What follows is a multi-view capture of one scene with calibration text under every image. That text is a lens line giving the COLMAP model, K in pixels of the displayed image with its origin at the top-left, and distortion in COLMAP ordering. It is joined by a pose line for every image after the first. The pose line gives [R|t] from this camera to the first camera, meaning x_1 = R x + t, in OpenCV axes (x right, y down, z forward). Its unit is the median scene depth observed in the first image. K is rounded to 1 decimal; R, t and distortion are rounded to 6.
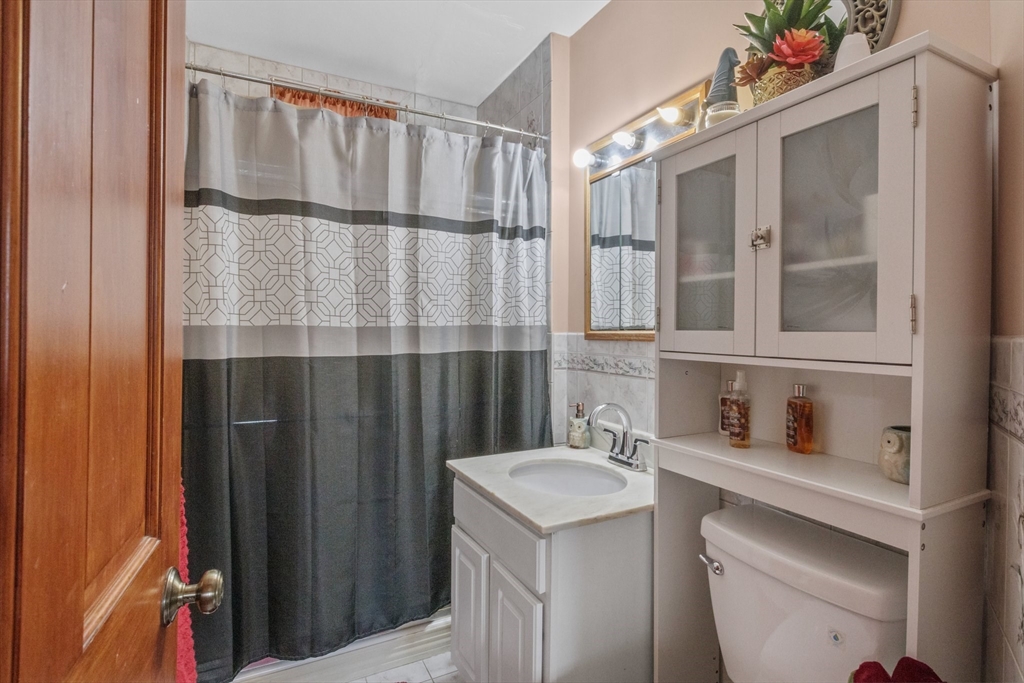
lens RADIAL K [[524.0, 0, 523.1], [0, 524.0, 327.3], [0, 0, 1]] dist [-0.003790, -0.001007]
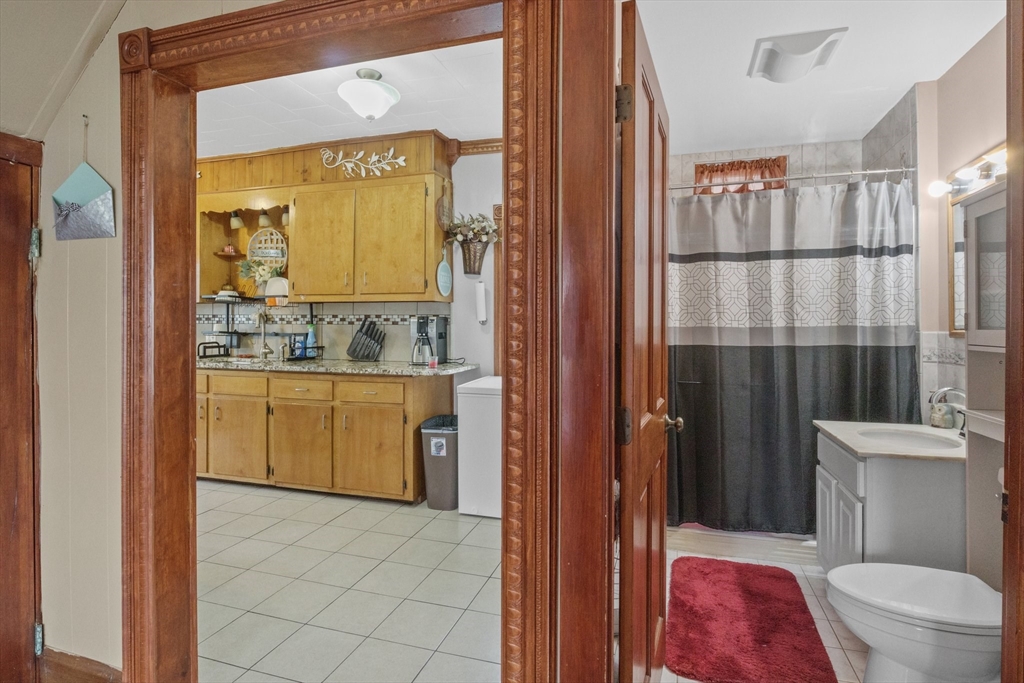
lens RADIAL K [[524.0, 0, 520.2], [0, 524.0, 325.0], [0, 0, 1]] dist [-0.003790, -0.001007]
pose [[0.717517, -0.004553, -0.696526, 0.255586], [0.003646, 0.999989, -0.002781, -0.005135], [0.696531, -0.000544, 0.717526, -0.543817]]
